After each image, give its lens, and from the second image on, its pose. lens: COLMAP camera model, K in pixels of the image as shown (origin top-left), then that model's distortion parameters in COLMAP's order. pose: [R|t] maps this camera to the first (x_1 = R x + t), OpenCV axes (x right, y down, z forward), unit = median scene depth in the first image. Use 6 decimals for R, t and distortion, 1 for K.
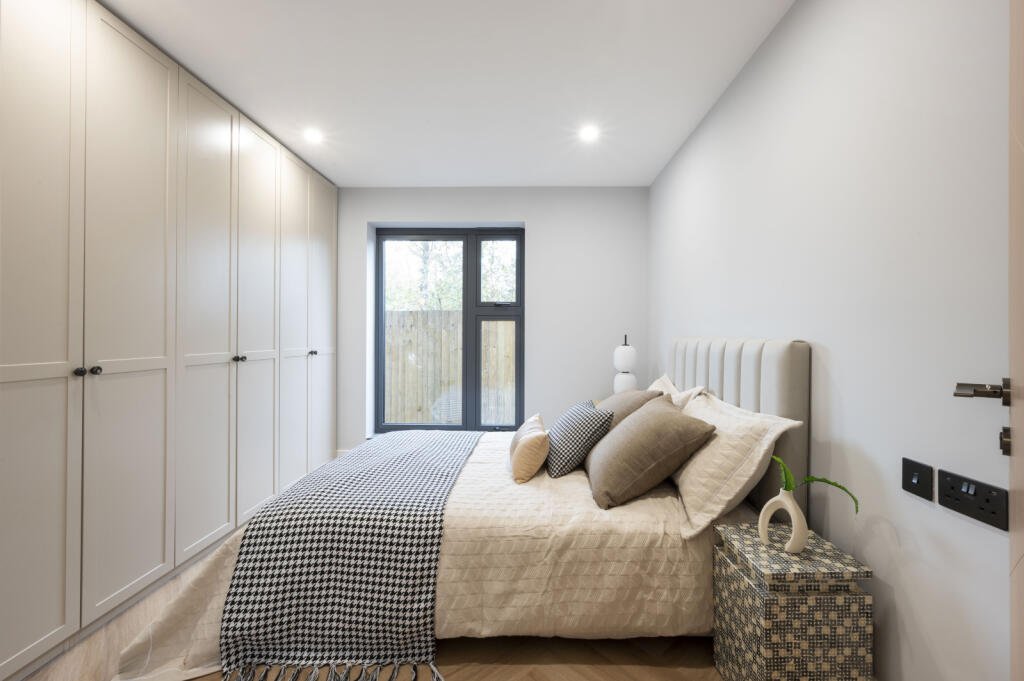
lens RADIAL K [[422.5, 0, 524.2], [0, 422.5, 338.3], [0, 0, 1]] dist [0.000799, 0.000310]
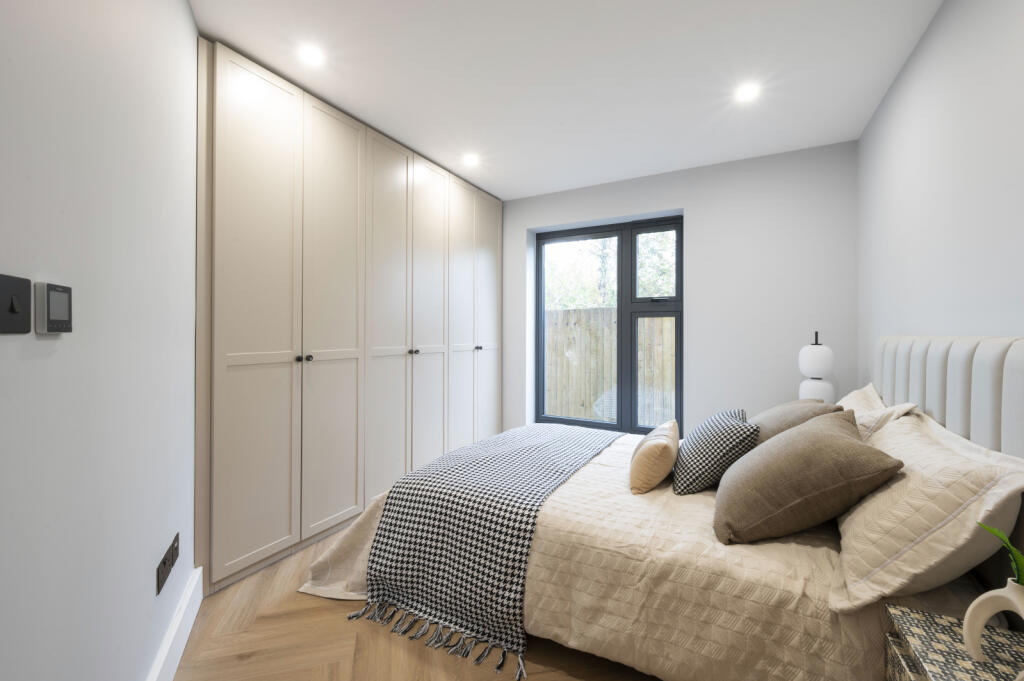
lens RADIAL K [[409.2, 0, 514.2], [0, 409.2, 335.0], [0, 0, 1]] dist [0.002355, 0.000555]
pose [[0.887045, 0.000889, -0.461683, 0.214029], [-0.001936, 0.999997, -0.001794, 0.001022], [0.461680, 0.002486, 0.887043, 0.113817]]
